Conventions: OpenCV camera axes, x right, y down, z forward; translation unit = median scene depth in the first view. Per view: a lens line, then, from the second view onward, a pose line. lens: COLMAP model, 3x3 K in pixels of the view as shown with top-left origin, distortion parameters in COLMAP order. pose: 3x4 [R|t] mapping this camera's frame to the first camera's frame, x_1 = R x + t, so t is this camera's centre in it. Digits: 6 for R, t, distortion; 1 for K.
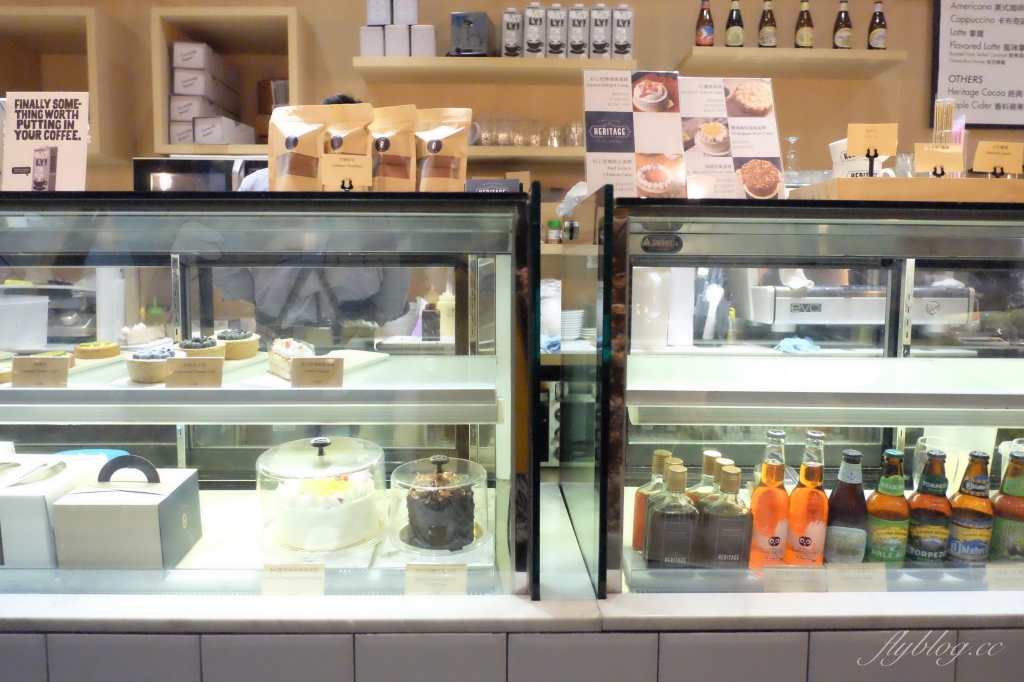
lens RADIAL K [[789.6, 0, 510.1], [0, 789.6, 340.3], [0, 0, 1]] dist [-0.015049, 0.007861]
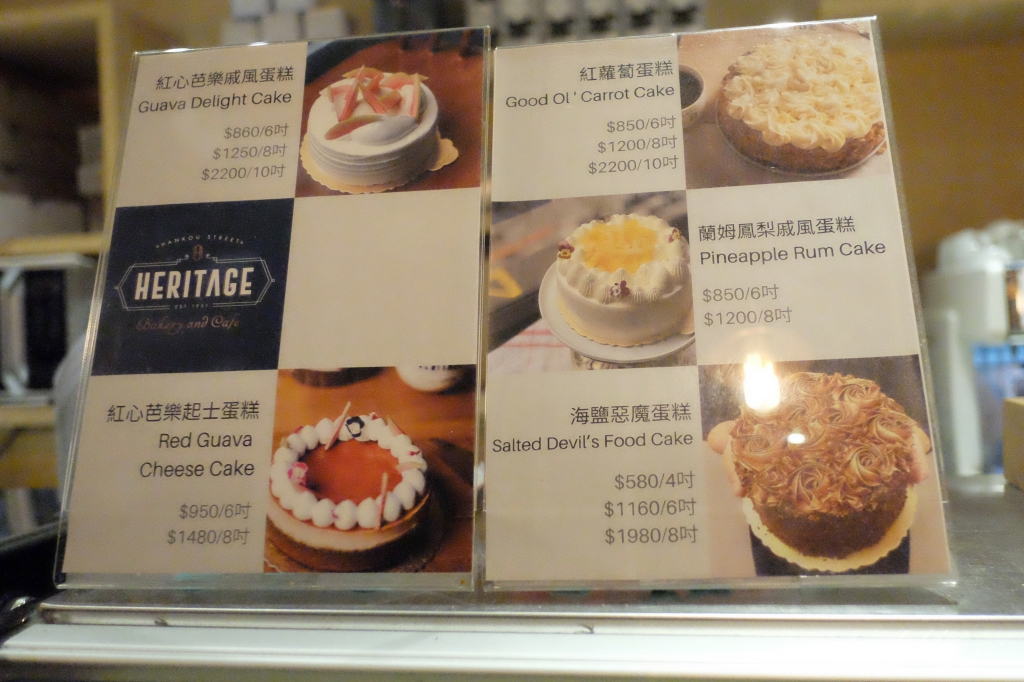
lens RADIAL K [[789.6, 0, 513.5], [0, 789.6, 342.2], [0, 0, 1]] dist [-0.015049, 0.007861]
pose [[0.981896, -0.024933, -0.187773, 0.270687], [0.024512, 0.999689, -0.004562, -0.238034], [0.187828, -0.000123, 0.982202, 0.755642]]
